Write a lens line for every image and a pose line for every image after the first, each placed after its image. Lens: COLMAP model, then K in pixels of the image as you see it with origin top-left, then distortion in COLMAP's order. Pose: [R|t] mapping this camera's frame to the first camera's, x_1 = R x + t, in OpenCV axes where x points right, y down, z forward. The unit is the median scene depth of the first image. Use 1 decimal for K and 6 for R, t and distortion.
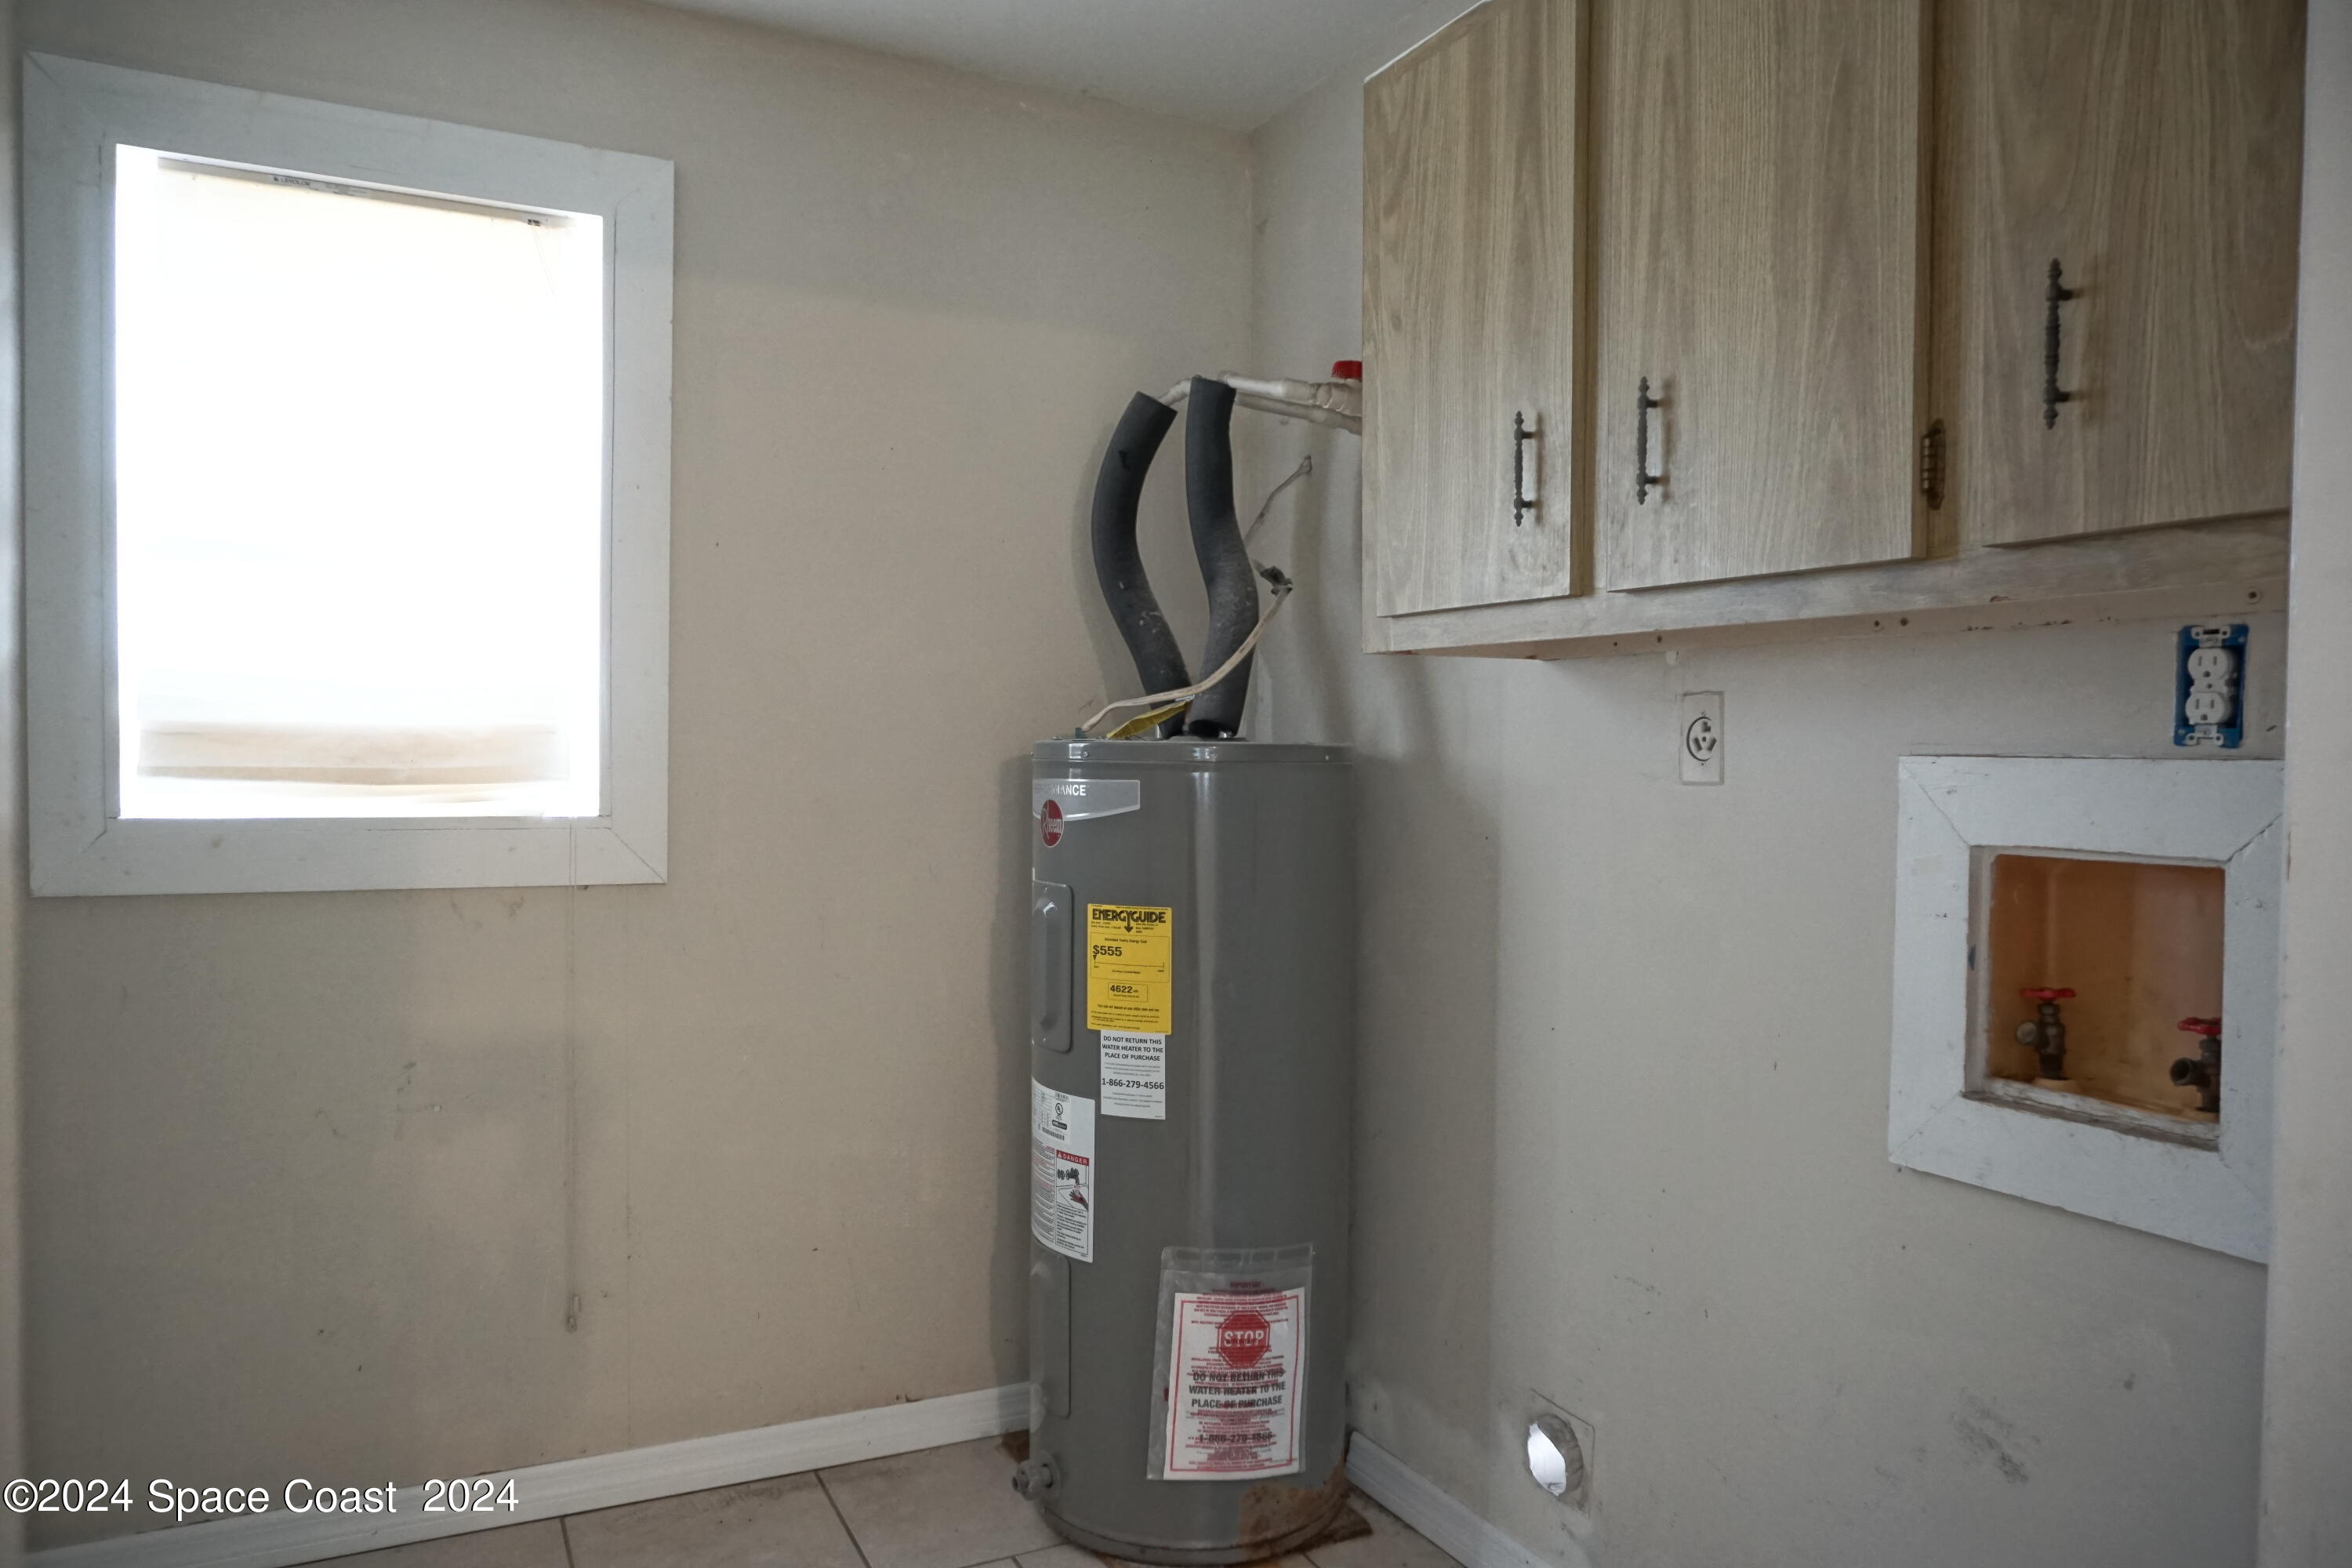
lens RADIAL K [[1578.4, 0, 1176.4], [0, 1578.4, 788.1], [0, 0, 1]] dist [-0.036847, 0.030870]
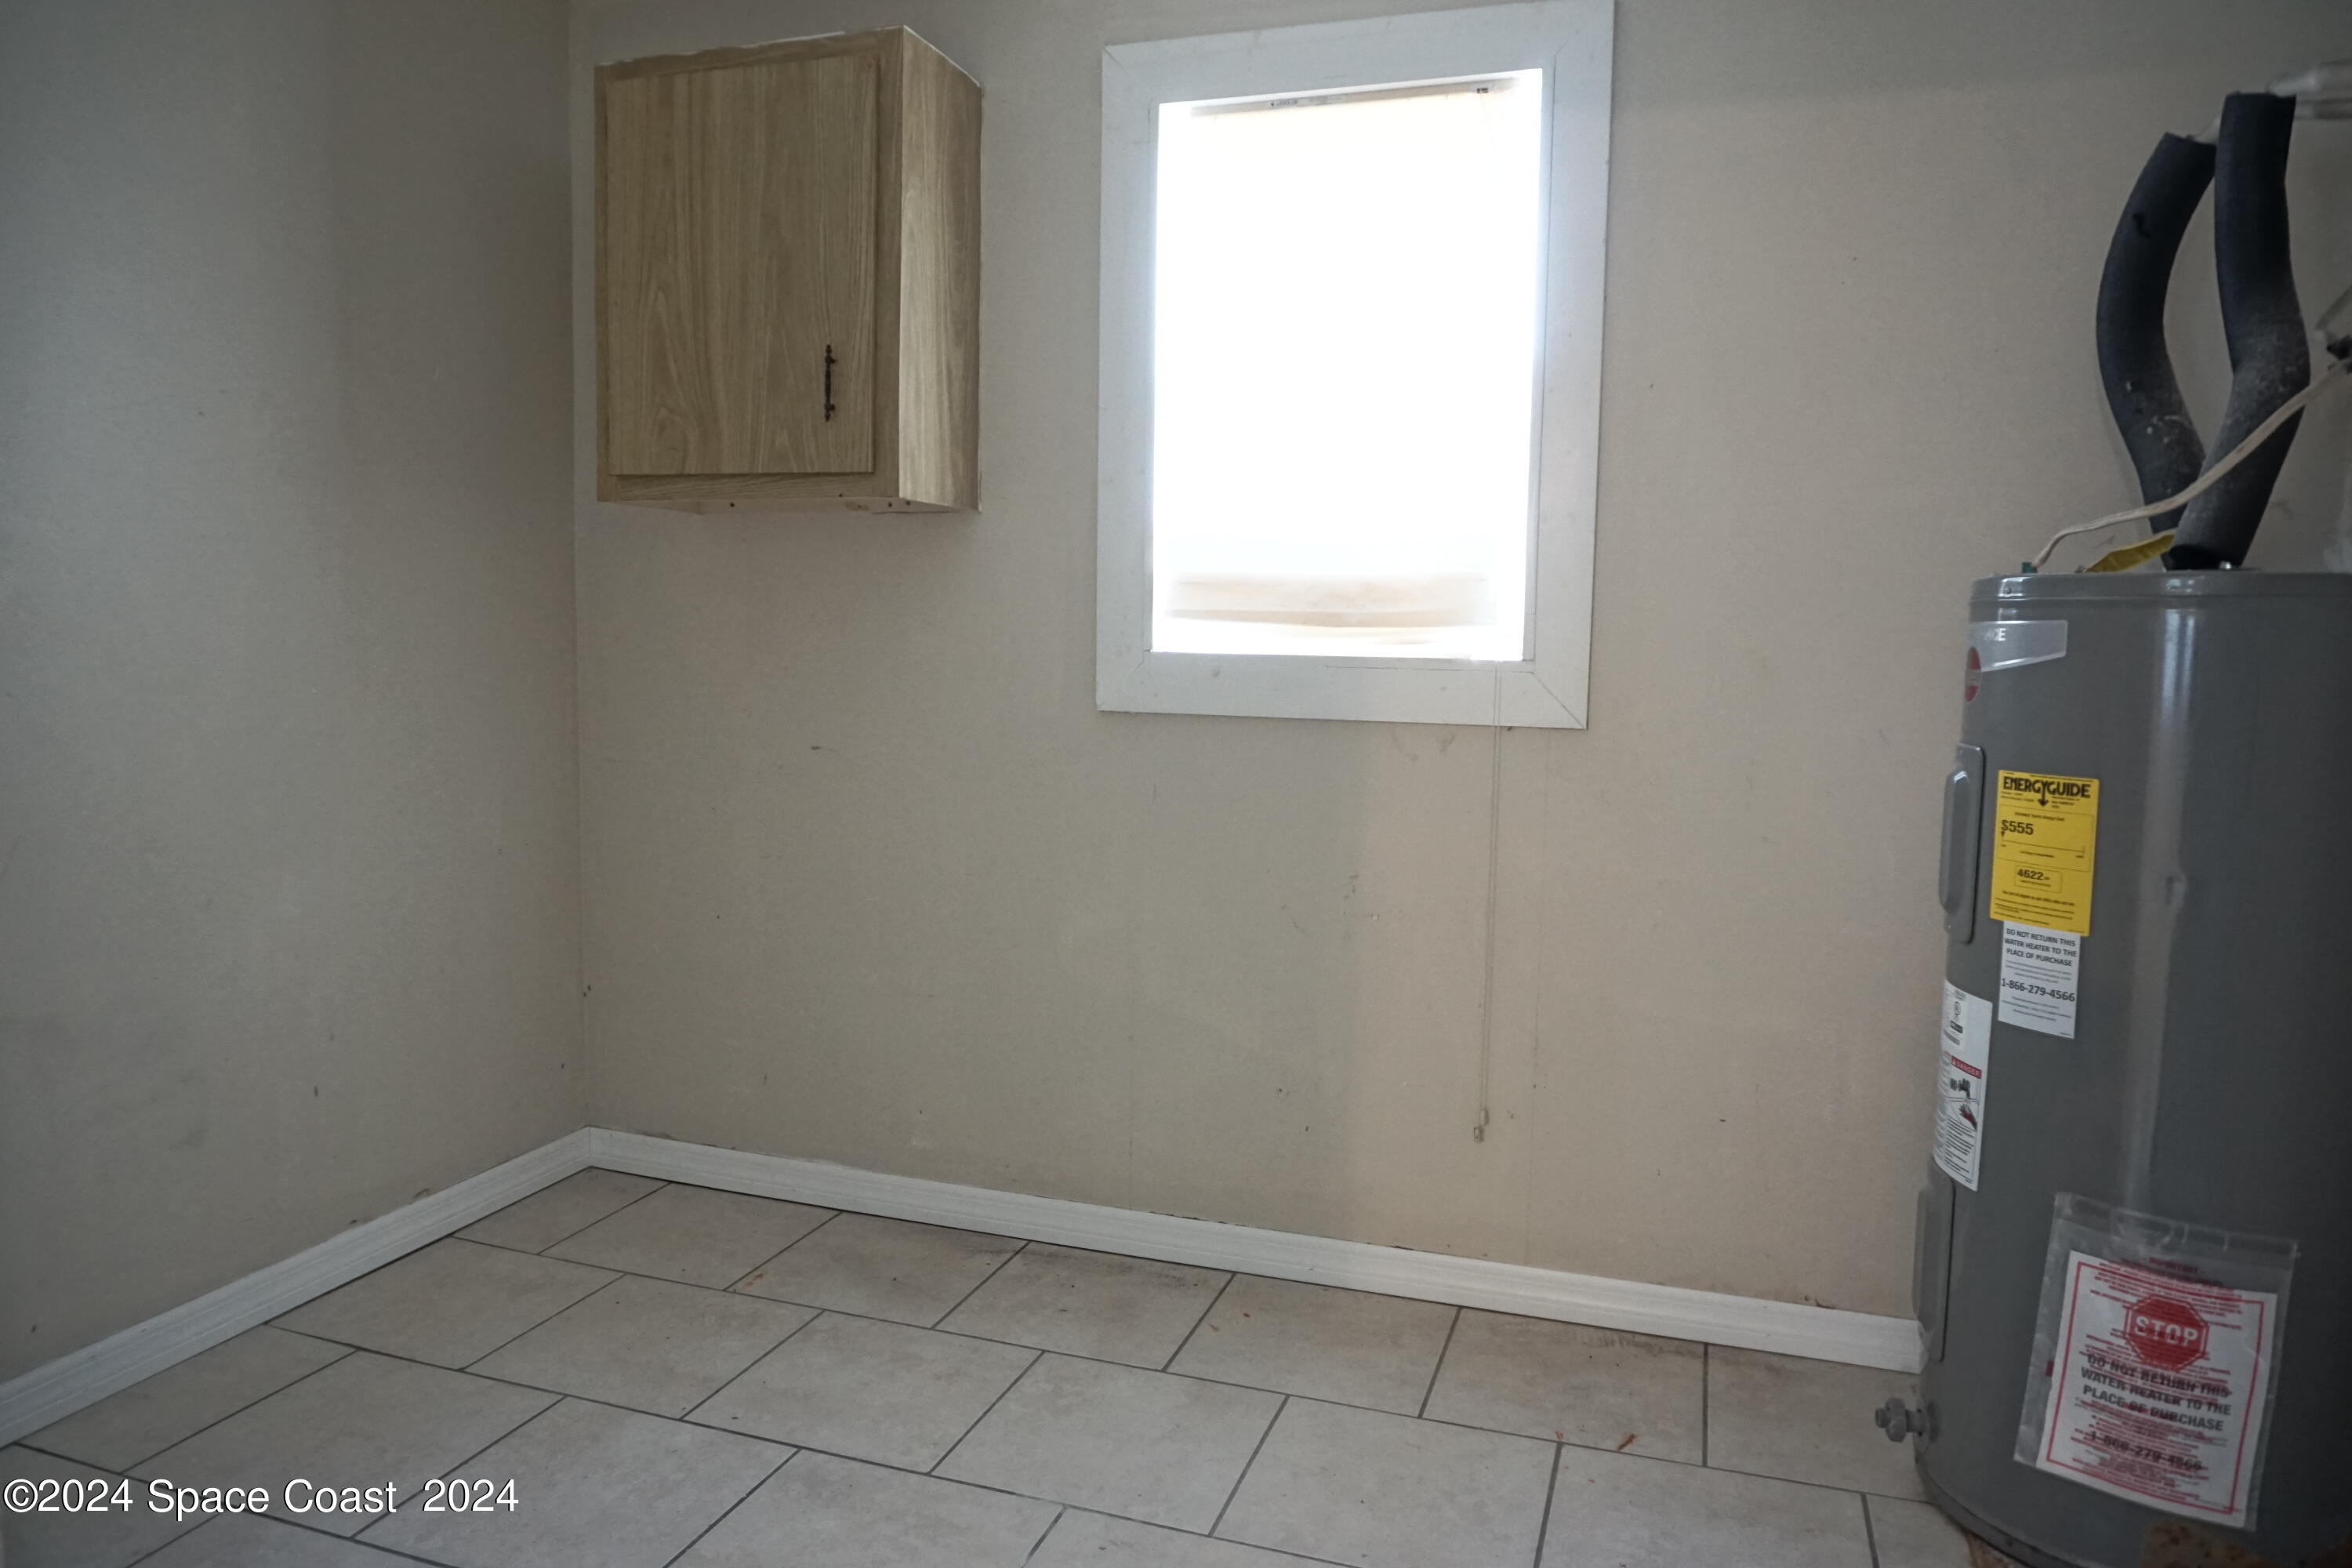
lens RADIAL K [[1578.4, 0, 1171.8], [0, 1578.4, 774.4], [0, 0, 1]] dist [-0.036847, 0.030870]
pose [[0.708692, 0.064035, -0.702606, 0.215810], [-0.024519, 0.997506, 0.066181, 0.031366], [0.705092, -0.029674, 0.708495, 0.101618]]
